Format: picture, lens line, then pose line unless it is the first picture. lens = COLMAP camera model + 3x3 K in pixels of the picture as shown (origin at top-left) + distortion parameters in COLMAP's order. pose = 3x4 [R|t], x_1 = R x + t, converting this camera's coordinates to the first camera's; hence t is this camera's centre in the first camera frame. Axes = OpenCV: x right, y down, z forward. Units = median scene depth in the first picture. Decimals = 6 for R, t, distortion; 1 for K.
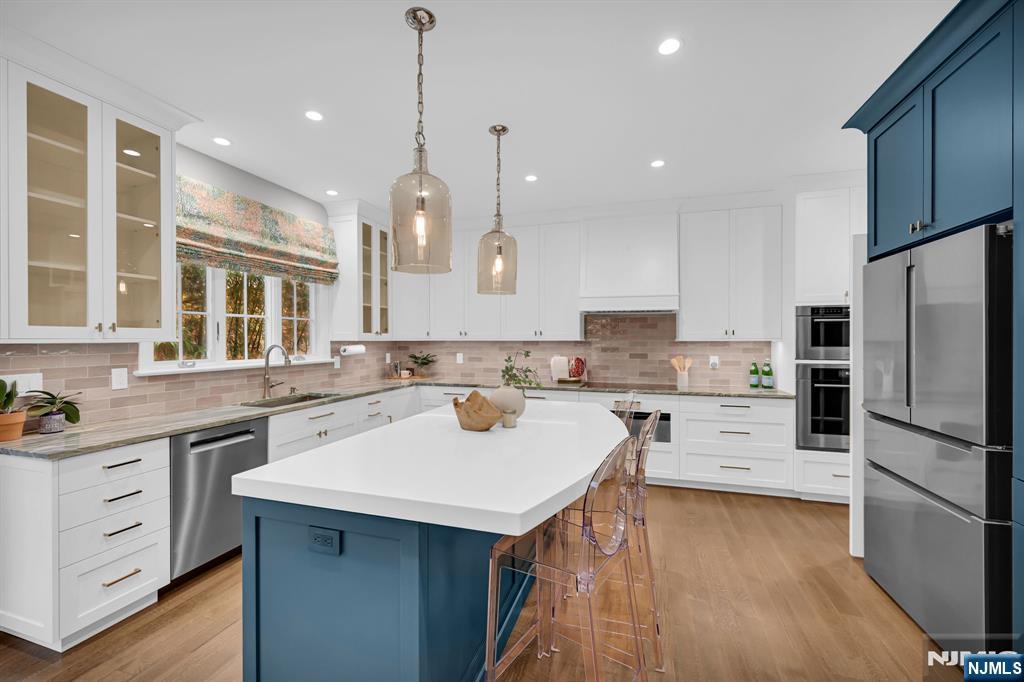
lens RADIAL K [[417.0, 0, 512.0], [0, 417.0, 341.0], [0, 0, 1]] dist [-0.000675, -0.000044]
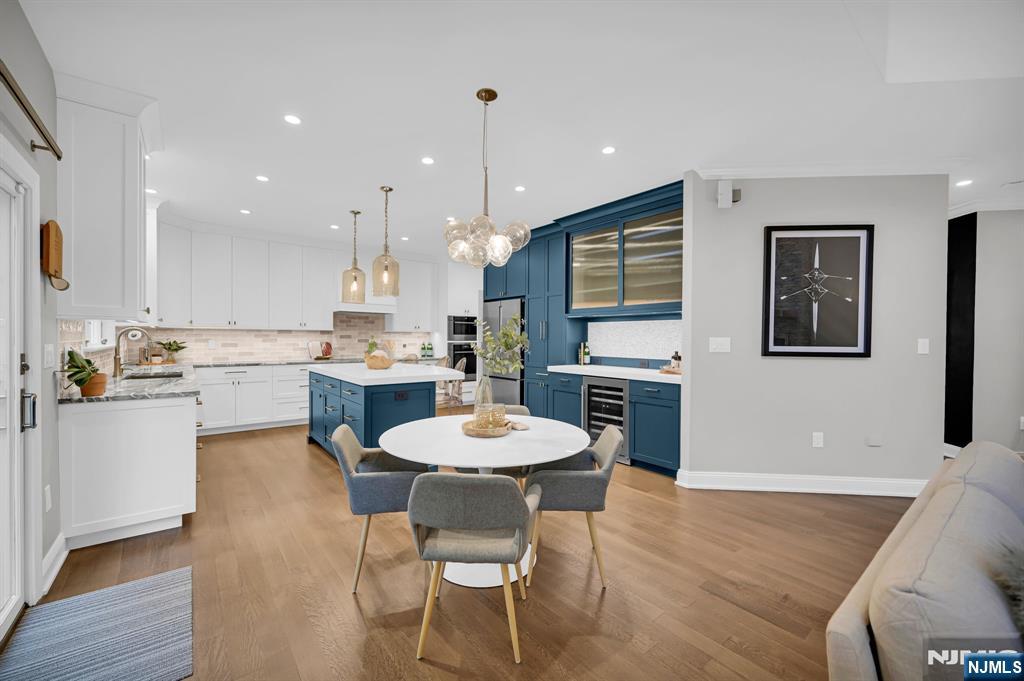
lens RADIAL K [[417.0, 0, 512.0], [0, 417.0, 340.5], [0, 0, 1]] dist [-0.000675, -0.000044]
pose [[0.558541, -0.001839, 0.829475, -0.763215], [-0.004186, 0.999979, 0.005036, 0.027042], [-0.829466, -0.006285, 0.558521, -0.385999]]
